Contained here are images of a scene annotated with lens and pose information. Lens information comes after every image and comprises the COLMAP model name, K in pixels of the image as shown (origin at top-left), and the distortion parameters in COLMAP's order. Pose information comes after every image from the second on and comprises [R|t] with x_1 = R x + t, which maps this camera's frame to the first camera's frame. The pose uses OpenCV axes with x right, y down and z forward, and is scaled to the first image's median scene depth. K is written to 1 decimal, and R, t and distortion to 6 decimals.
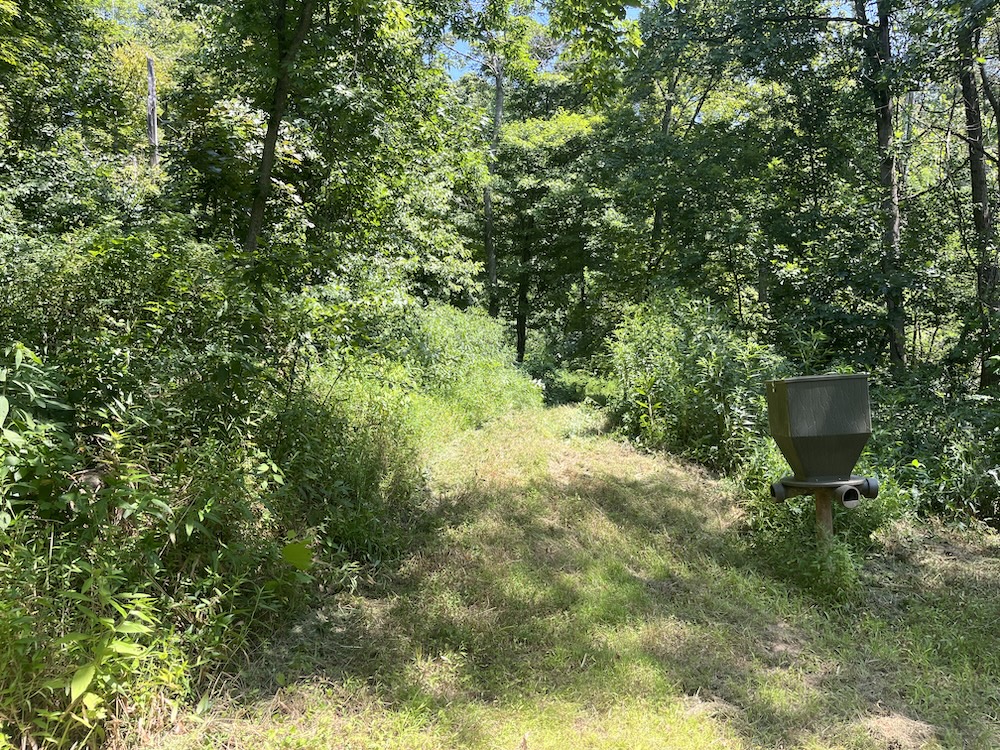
lens RADIAL K [[761.1, 0, 497.6], [0, 761.1, 378.6], [0, 0, 1]] dist [0.034971, -0.033913]
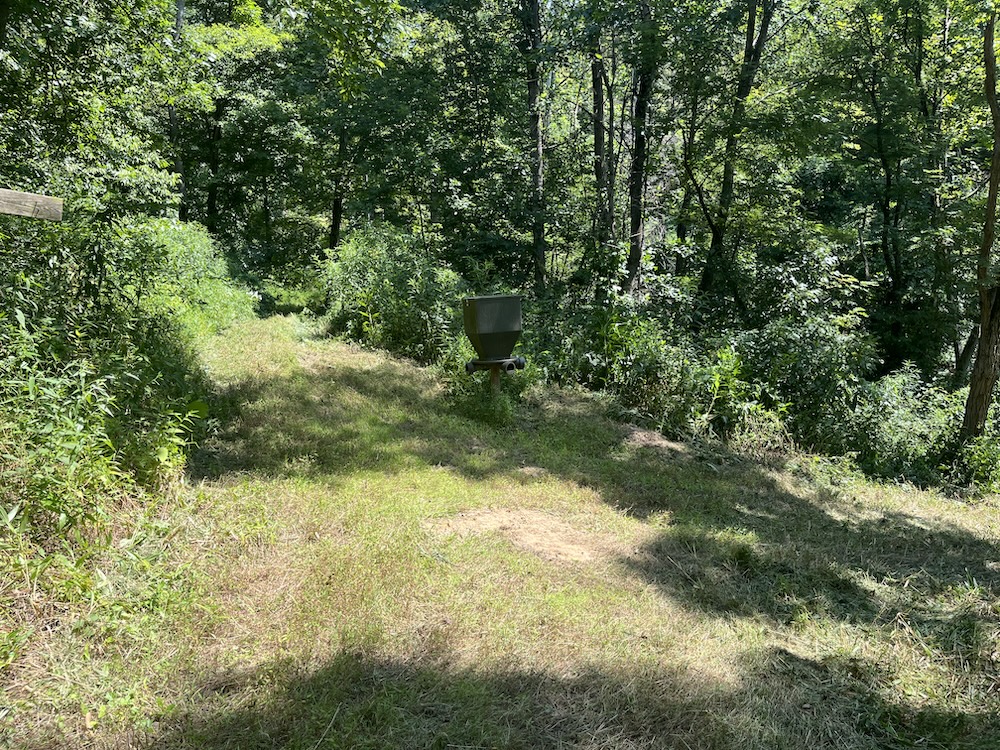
lens RADIAL K [[761.1, 0, 500.2], [0, 761.1, 375.4], [0, 0, 1]] dist [0.034971, -0.033913]
pose [[0.910066, -0.037005, 0.412807, -0.109576], [-0.010370, 0.993661, 0.111937, -0.007697], [-0.414333, -0.106151, 0.903914, -0.221290]]
